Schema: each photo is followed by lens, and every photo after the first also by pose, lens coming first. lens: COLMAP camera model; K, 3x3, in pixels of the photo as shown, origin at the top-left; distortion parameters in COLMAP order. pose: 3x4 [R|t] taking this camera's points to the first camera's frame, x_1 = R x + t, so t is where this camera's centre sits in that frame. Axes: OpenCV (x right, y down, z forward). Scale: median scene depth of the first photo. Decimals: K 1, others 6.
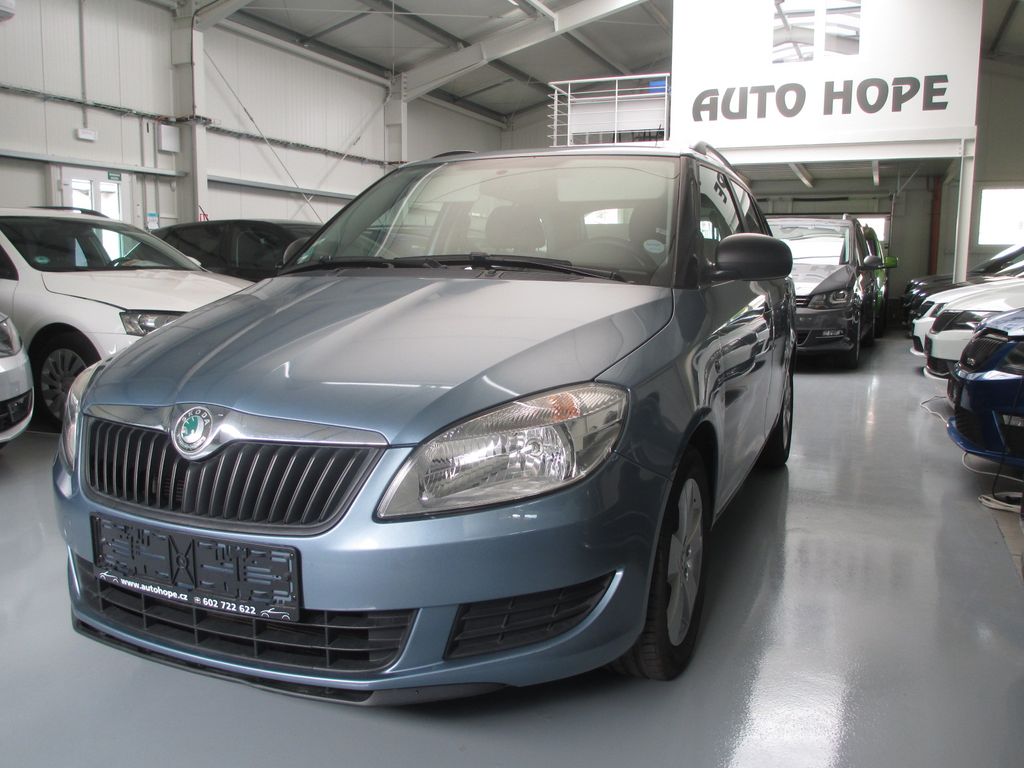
lens RADIAL K [[891.1, 0, 508.6], [0, 891.1, 385.0], [0, 0, 1]] dist [-0.076262, 0.035964]
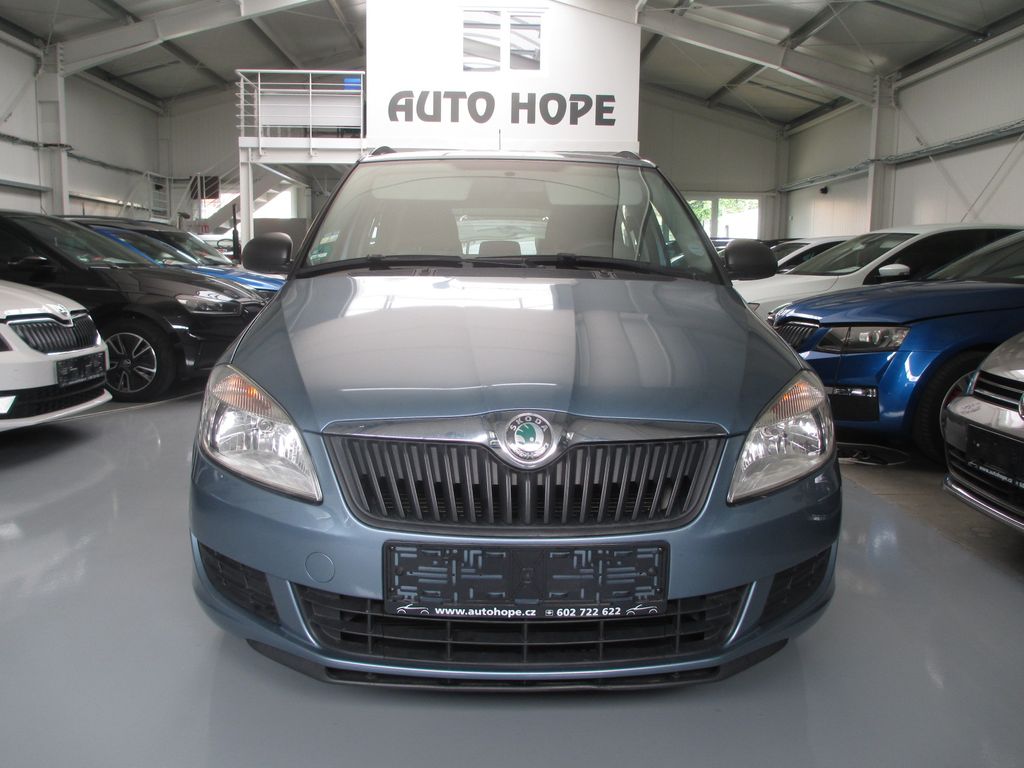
lens RADIAL K [[891.1, 0, 517.2], [0, 891.1, 387.0], [0, 0, 1]] dist [-0.076262, 0.035964]
pose [[0.891963, -0.054909, 0.448761, -0.138381], [0.051868, 0.998472, 0.019076, -0.003989], [-0.449123, 0.006262, 0.893448, 0.024889]]
